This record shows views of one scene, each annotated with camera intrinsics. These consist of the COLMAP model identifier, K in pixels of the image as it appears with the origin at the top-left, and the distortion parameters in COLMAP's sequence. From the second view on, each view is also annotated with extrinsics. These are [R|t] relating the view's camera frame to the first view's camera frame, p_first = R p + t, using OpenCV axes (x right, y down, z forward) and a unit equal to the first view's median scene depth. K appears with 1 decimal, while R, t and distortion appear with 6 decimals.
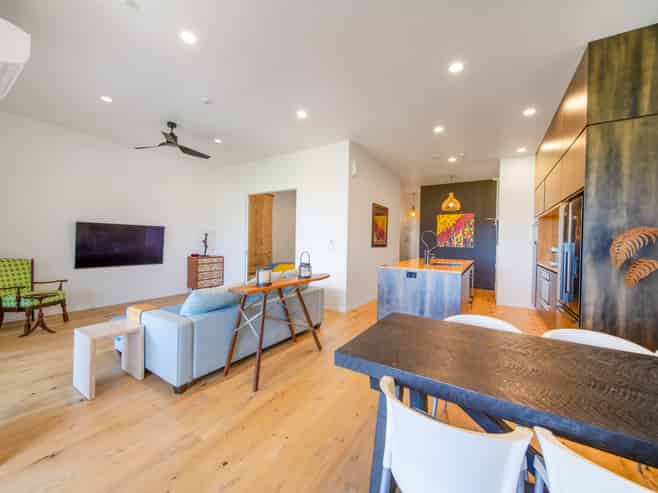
lens RADIAL K [[262.1, 0, 326.4], [0, 262.1, 244.0], [0, 0, 1]] dist [-0.004650, -0.000527]
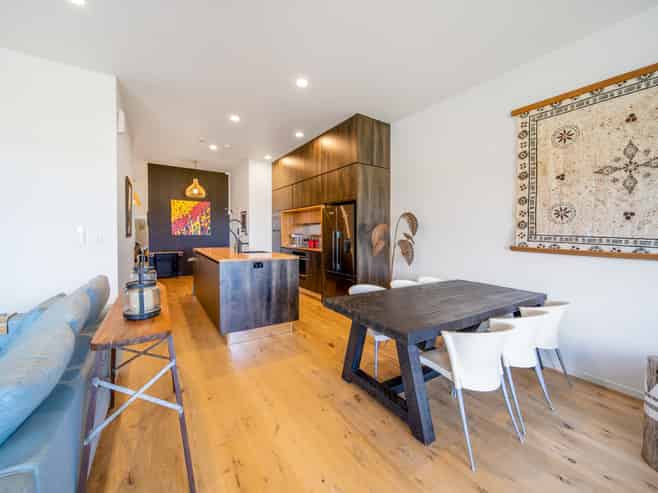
lens RADIAL K [[262.1, 0, 320.4], [0, 262.1, 236.1], [0, 0, 1]] dist [-0.004650, -0.000527]
pose [[0.415437, -0.024130, 0.909302, -0.217828], [0.001873, 0.999669, 0.025673, -0.008180], [-0.909620, -0.008962, 0.415344, 0.171015]]
